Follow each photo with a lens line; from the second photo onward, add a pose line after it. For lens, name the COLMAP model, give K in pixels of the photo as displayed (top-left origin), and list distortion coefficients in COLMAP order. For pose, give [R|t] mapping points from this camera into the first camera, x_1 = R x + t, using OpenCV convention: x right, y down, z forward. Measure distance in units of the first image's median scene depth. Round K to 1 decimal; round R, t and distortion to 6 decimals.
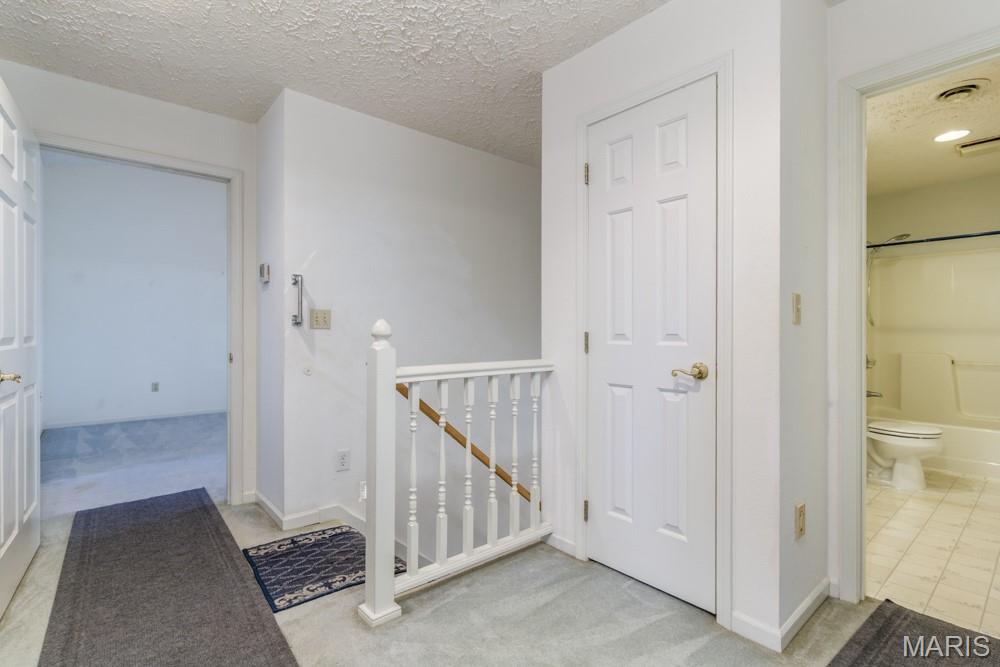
lens RADIAL K [[461.2, 0, 501.2], [0, 461.2, 336.8], [0, 0, 1]] dist [-0.006330, 0.000917]
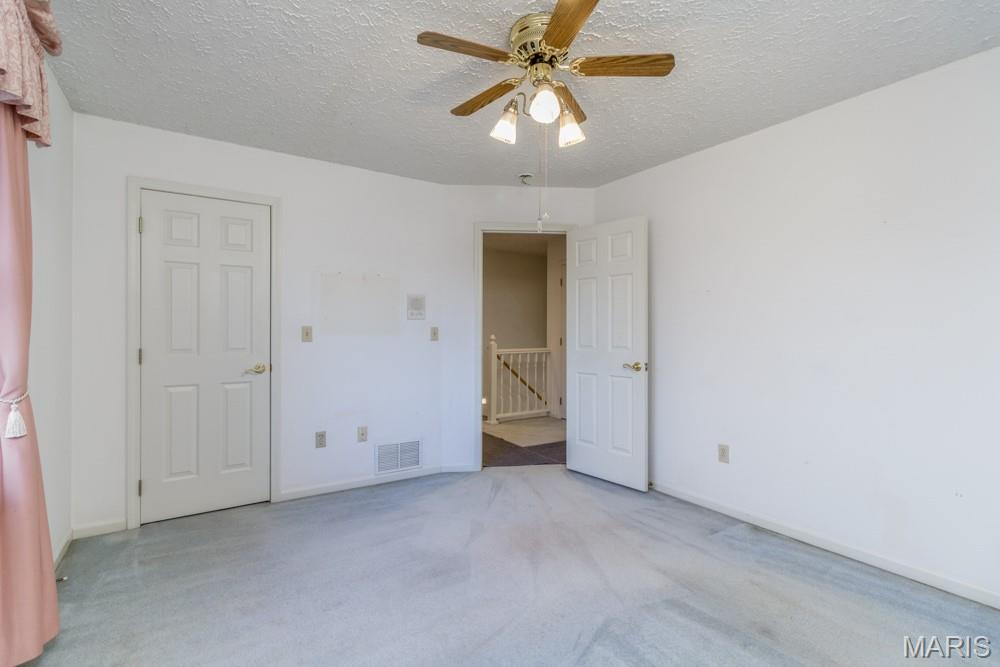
lens RADIAL K [[461.2, 0, 500.1], [0, 461.2, 336.1], [0, 0, 1]] dist [-0.006330, 0.000917]
pose [[0.992690, 0.004640, -0.120607, 0.158916], [-0.004140, 0.999982, 0.004401, -0.035260], [0.120625, -0.003869, 0.992691, -1.888613]]
